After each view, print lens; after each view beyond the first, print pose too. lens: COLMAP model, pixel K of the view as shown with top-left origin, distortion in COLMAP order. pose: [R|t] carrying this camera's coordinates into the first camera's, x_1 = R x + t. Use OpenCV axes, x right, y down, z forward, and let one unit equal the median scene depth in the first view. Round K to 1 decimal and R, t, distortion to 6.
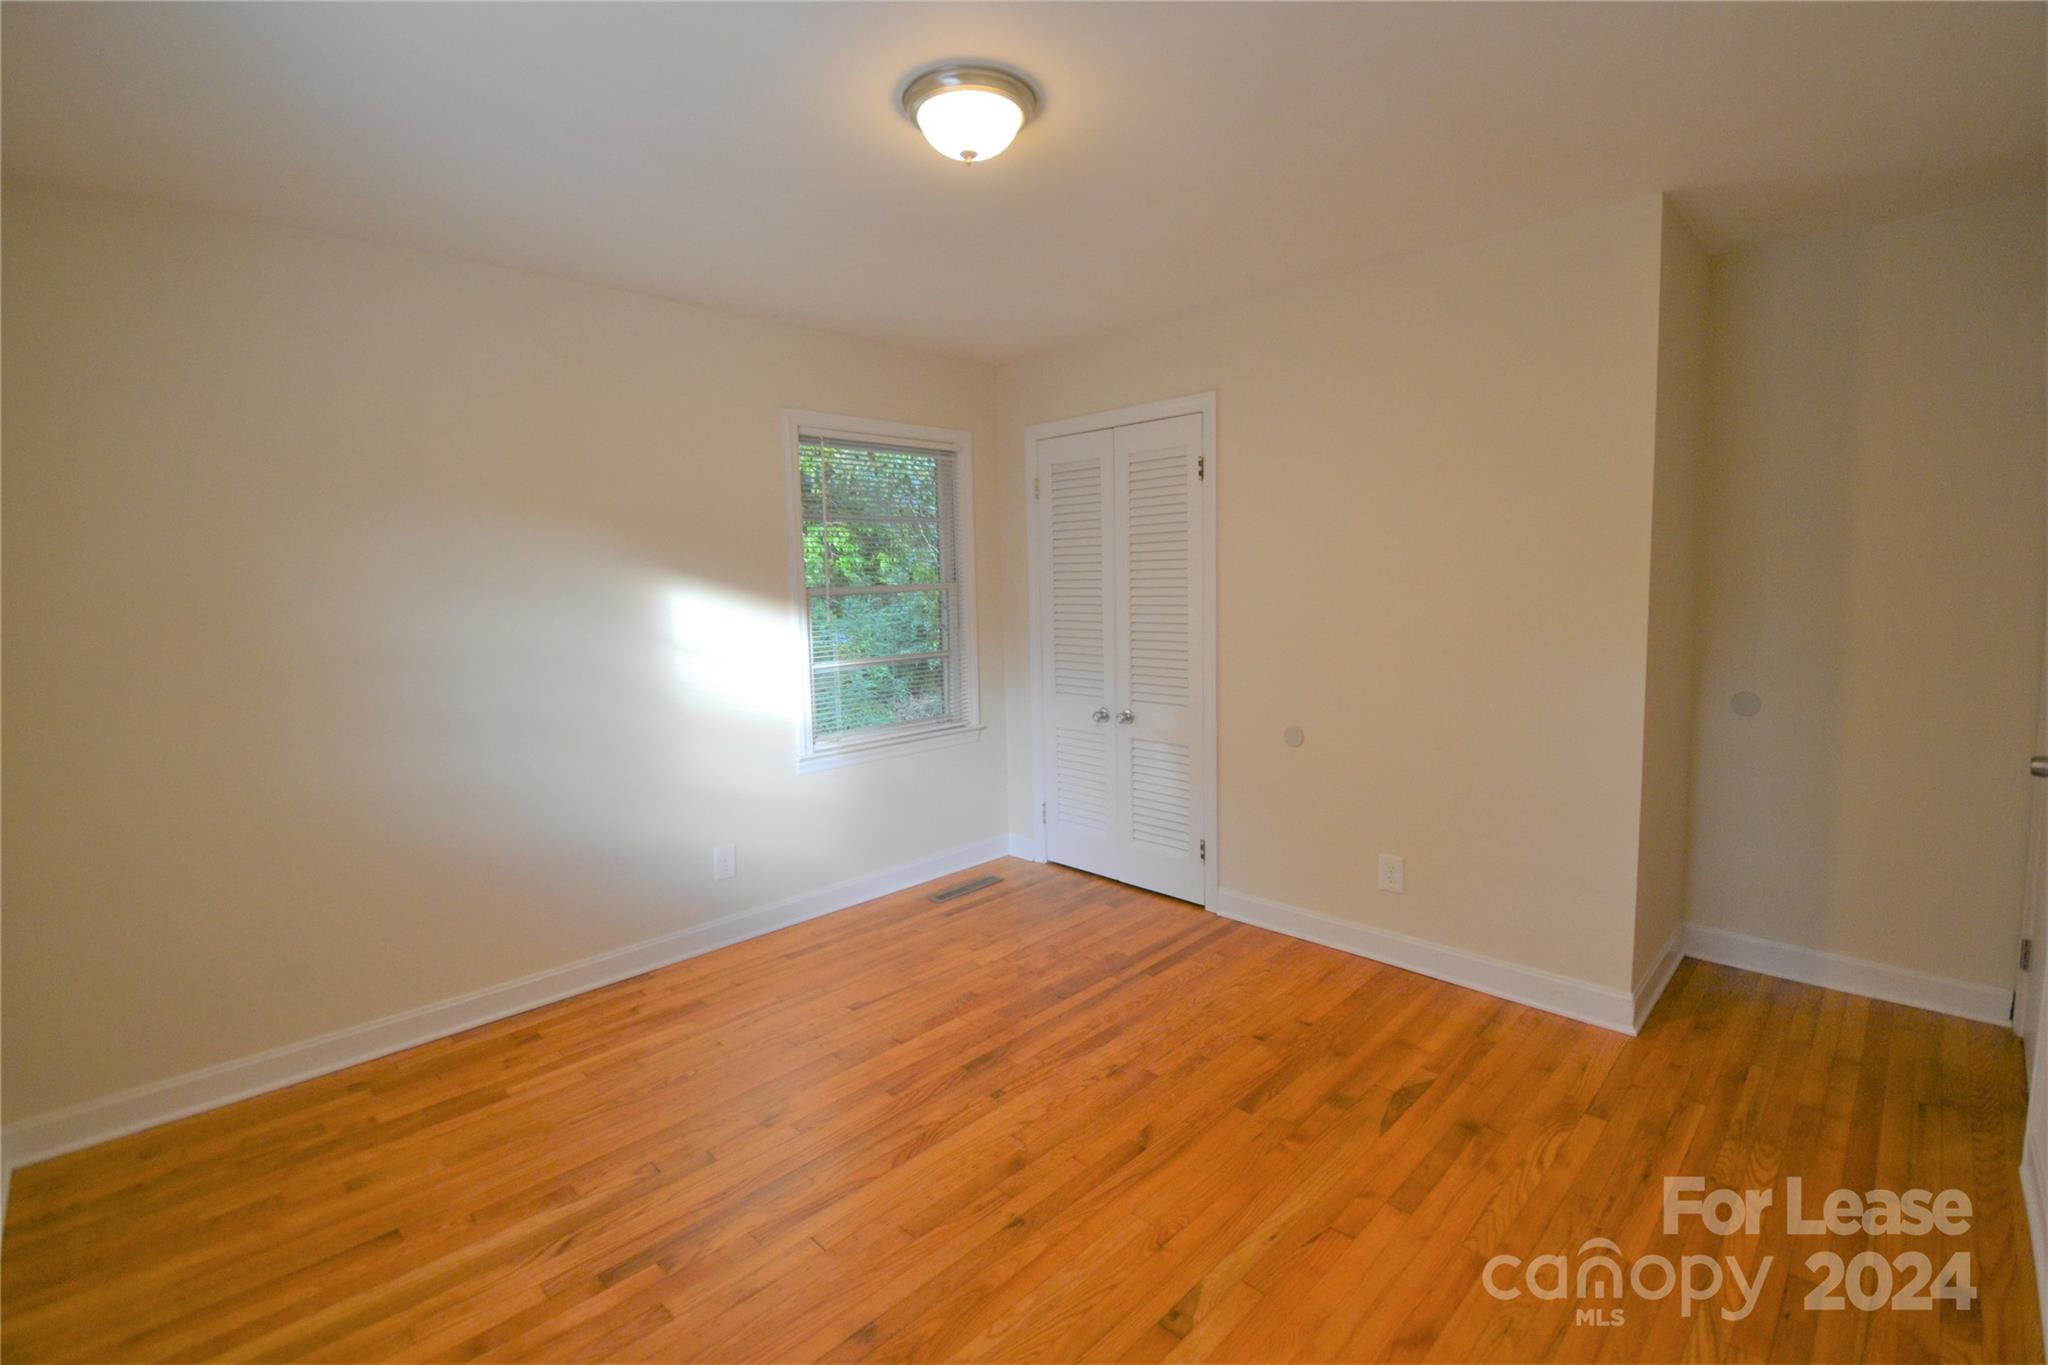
lens RADIAL K [[914.8, 0, 1025.4], [0, 914.8, 658.3], [0, 0, 1]] dist [0.030389, -0.033907]
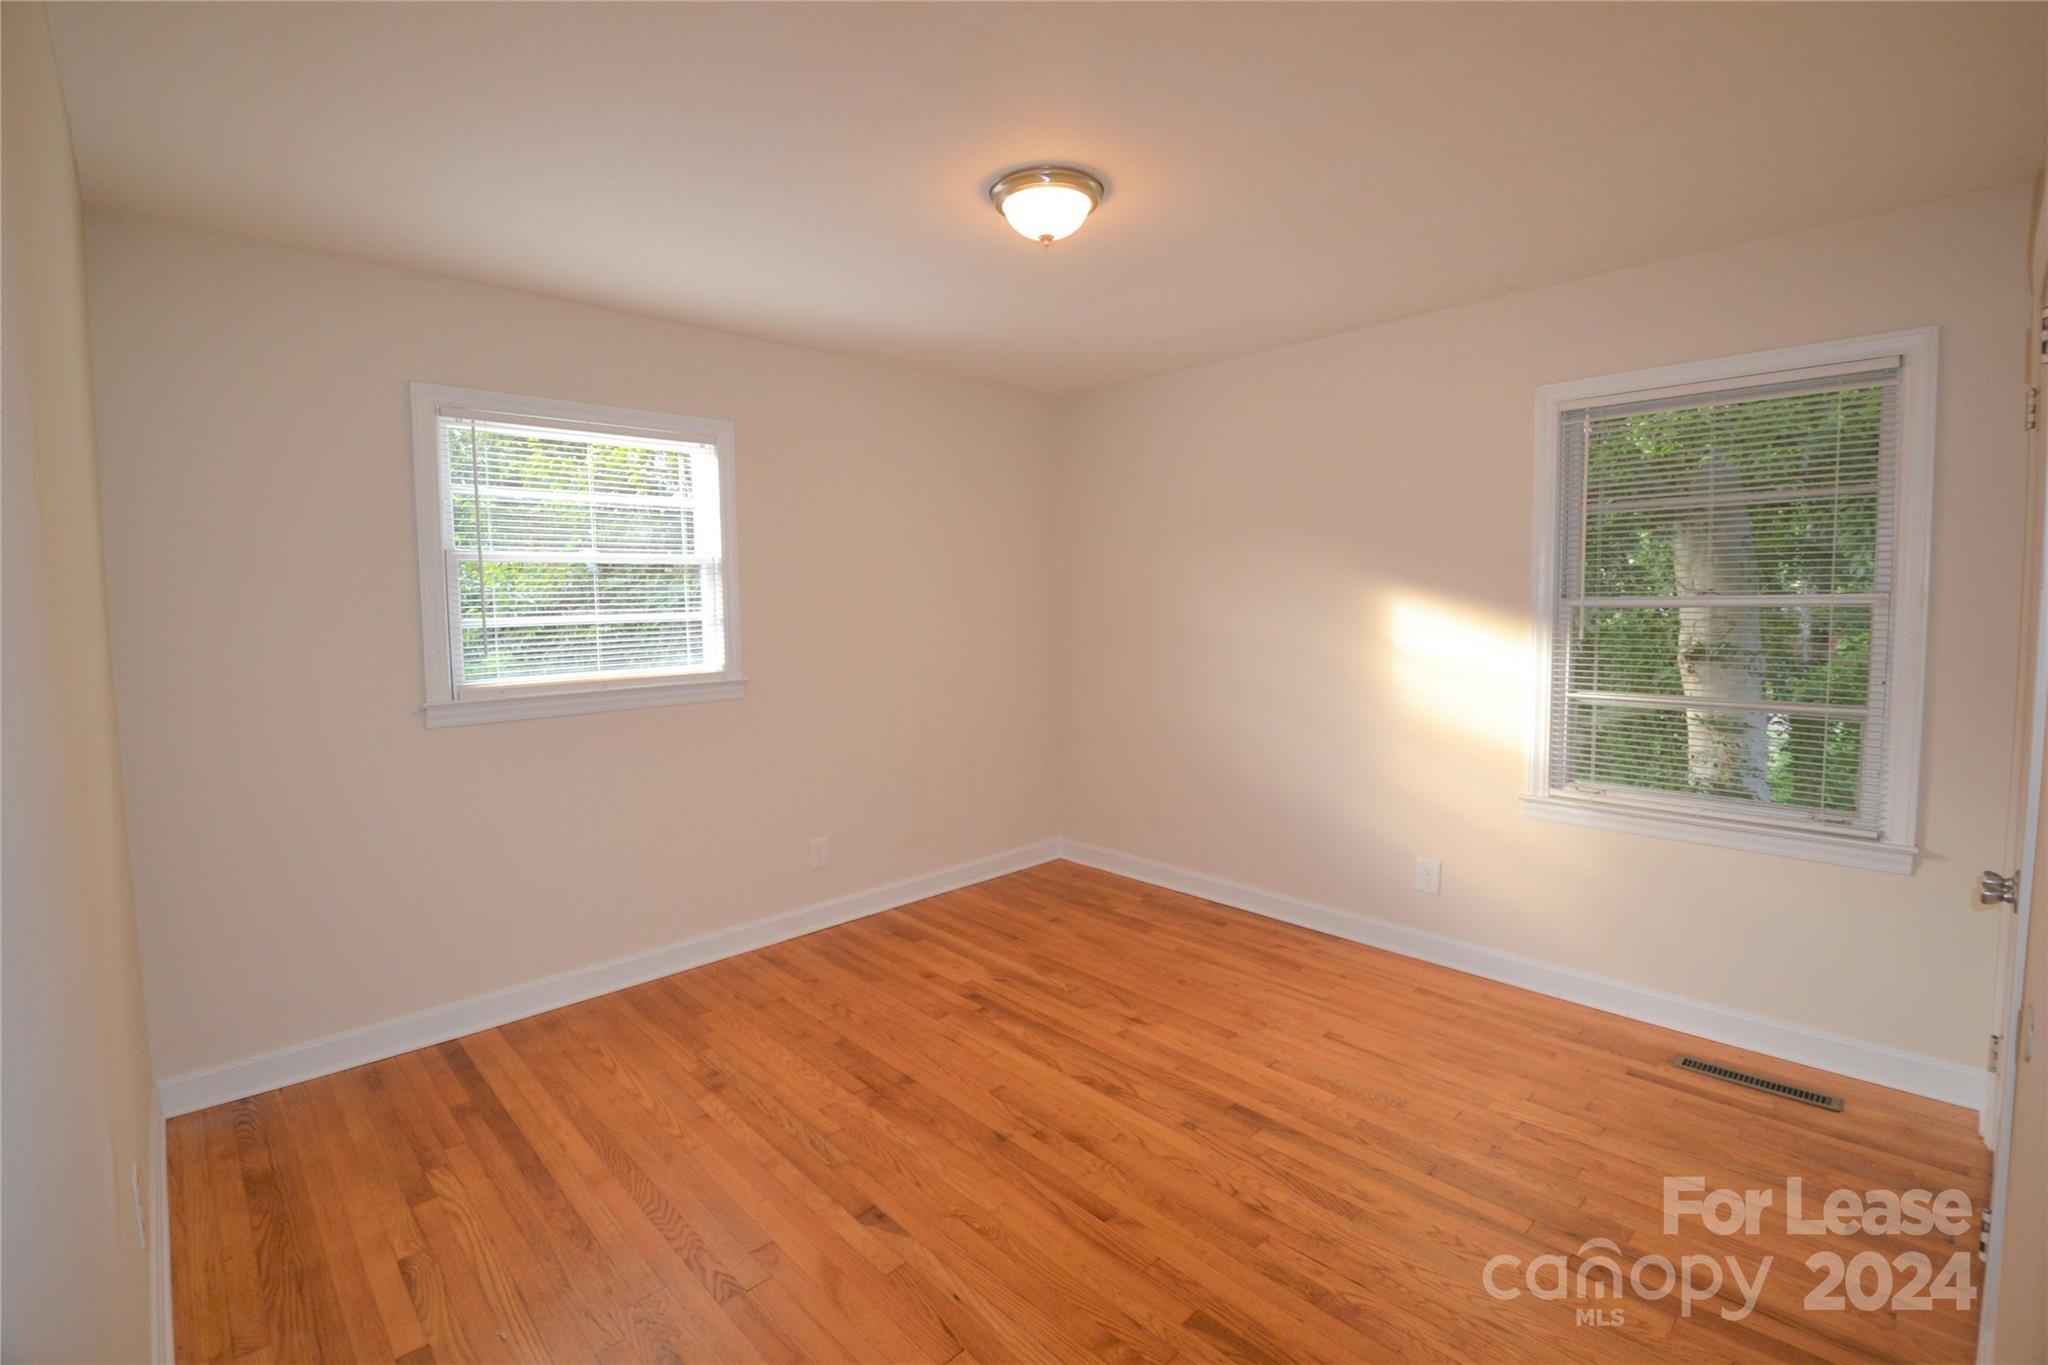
lens RADIAL K [[914.8, 0, 1025.4], [0, 914.8, 658.3], [0, 0, 1]] dist [0.030389, -0.033907]
pose [[-0.028577, 0.092218, -0.995329, 0.815402], [-0.075421, 0.992698, 0.094139, -0.086605], [0.996742, 0.077759, -0.021413, 0.734761]]
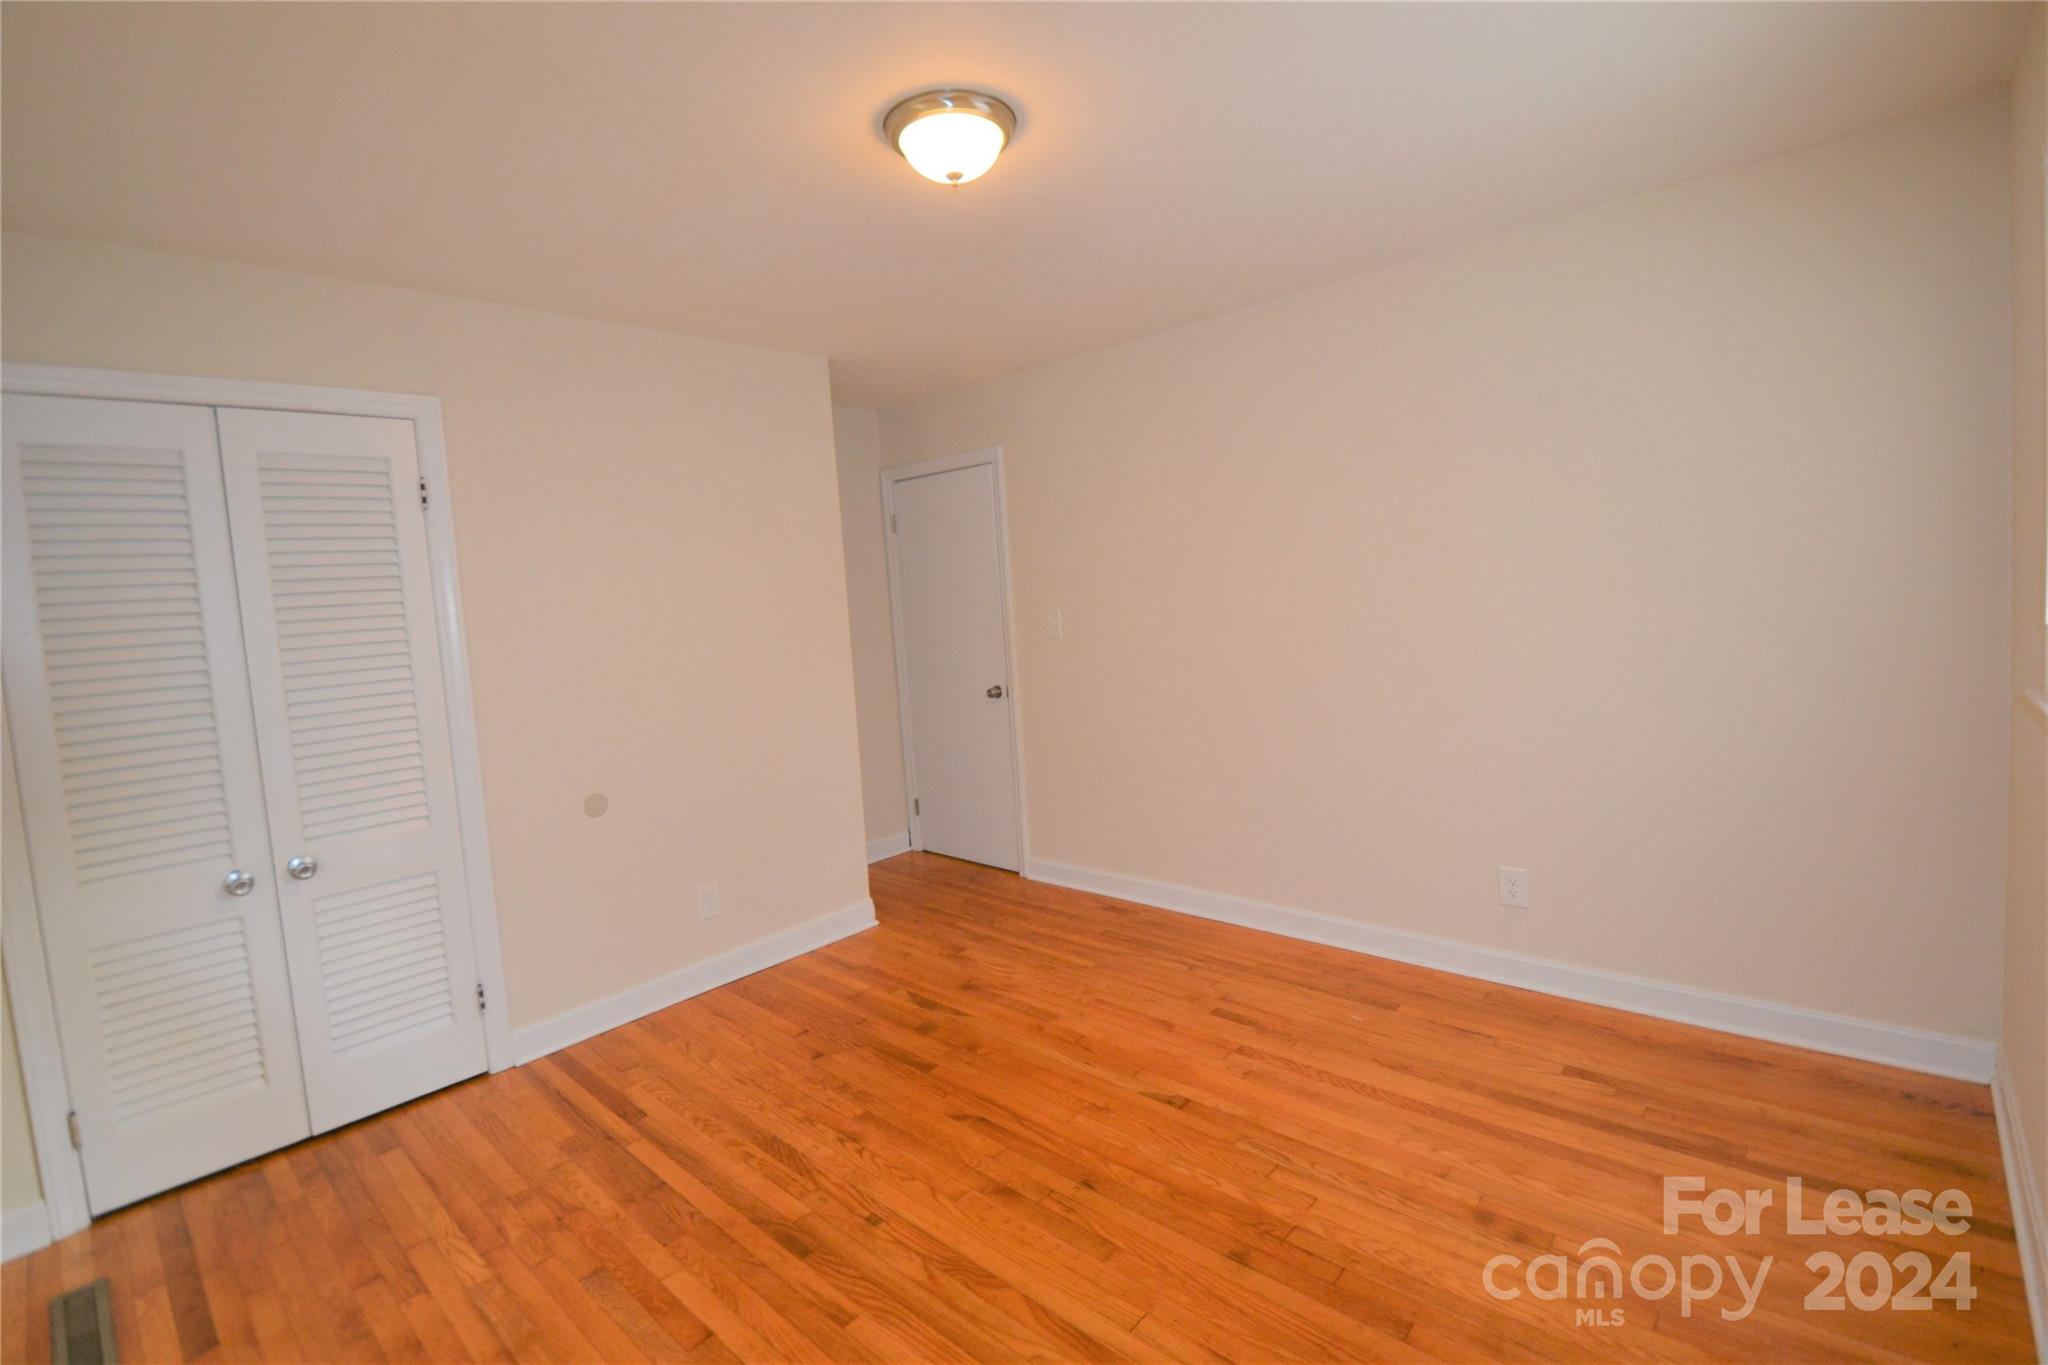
lens RADIAL K [[914.8, 0, 1025.4], [0, 914.8, 658.3], [0, 0, 1]] dist [0.030389, -0.033907]
pose [[-0.041811, -0.050579, 0.997844, -0.771314], [0.157692, 0.985866, 0.056580, -0.051882], [-0.986603, 0.159718, -0.033245, 0.734874]]
